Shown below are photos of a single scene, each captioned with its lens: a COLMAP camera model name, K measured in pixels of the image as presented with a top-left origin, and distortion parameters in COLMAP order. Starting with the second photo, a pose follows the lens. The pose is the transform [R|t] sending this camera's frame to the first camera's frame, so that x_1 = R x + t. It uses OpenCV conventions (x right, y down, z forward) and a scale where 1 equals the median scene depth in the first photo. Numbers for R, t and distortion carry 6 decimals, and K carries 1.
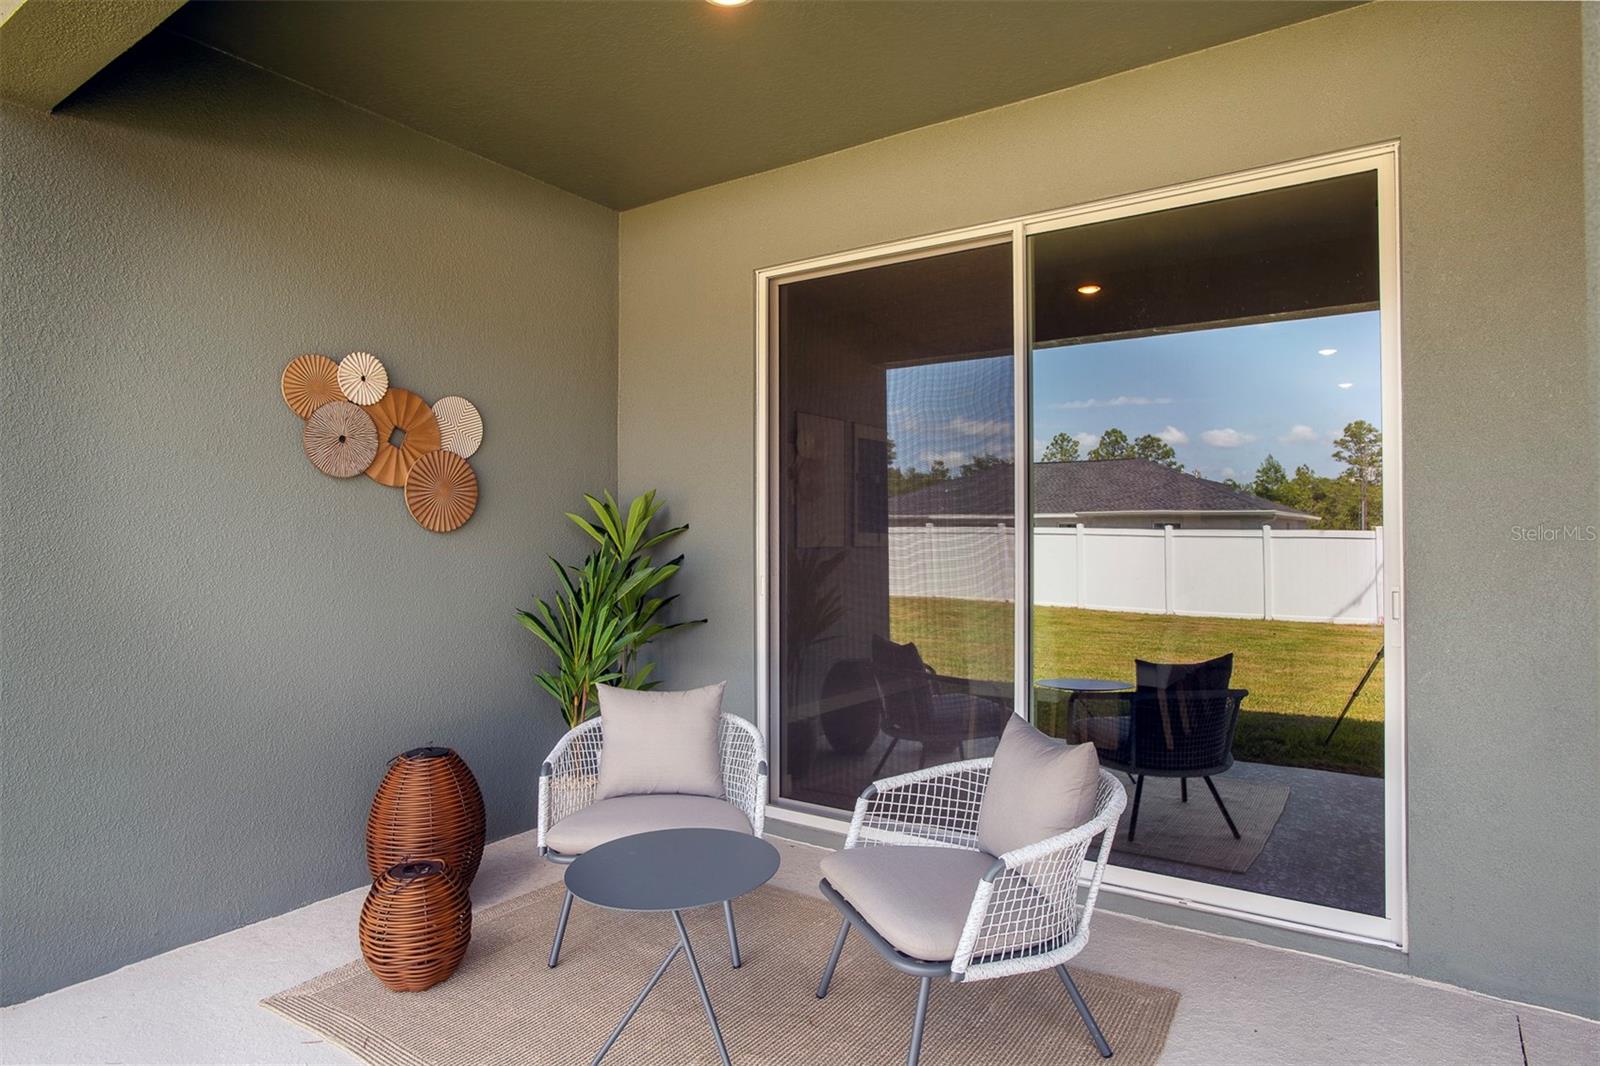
lens RADIAL K [[937.1, 0, 800.0], [0, 937.1, 533.0], [0, 0, 1]] dist [0.000010, 0.000545]
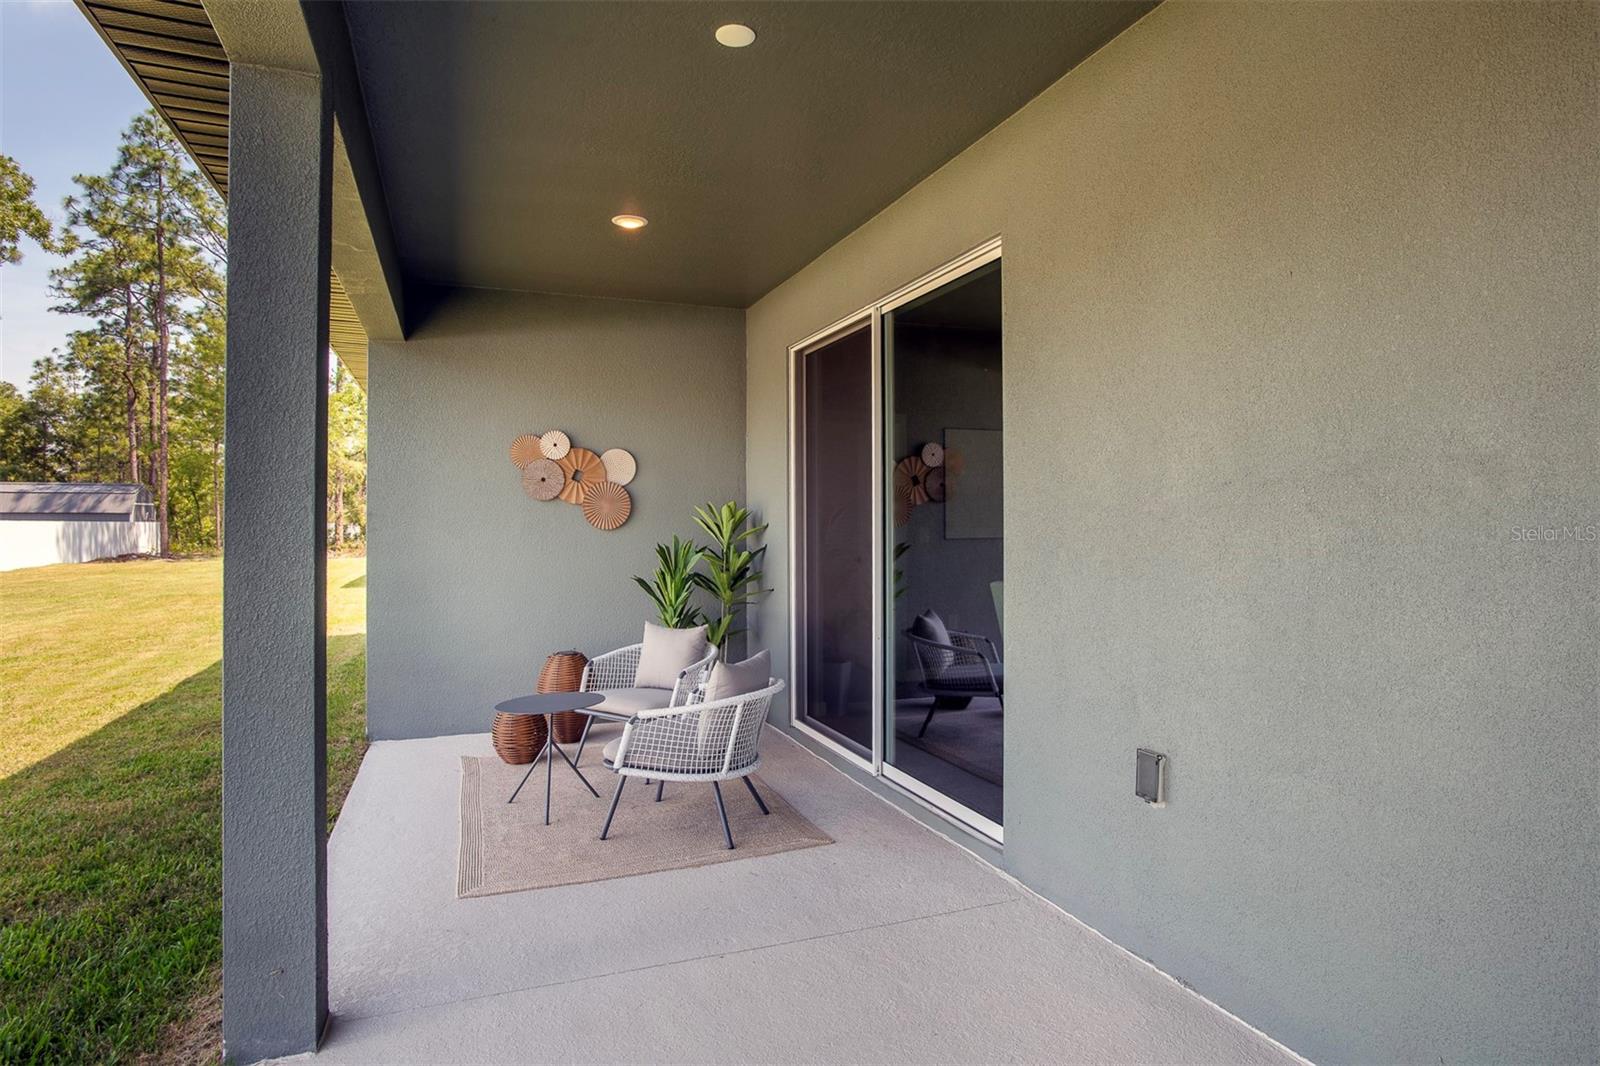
lens RADIAL K [[937.1, 0, 800.0], [0, 937.1, 533.0], [0, 0, 1]] dist [0.000010, 0.000545]
pose [[0.807616, 0.006554, -0.589673, 0.946381], [0.003175, 0.999875, 0.015461, -0.020485], [0.589701, -0.014359, 0.807494, -0.179409]]
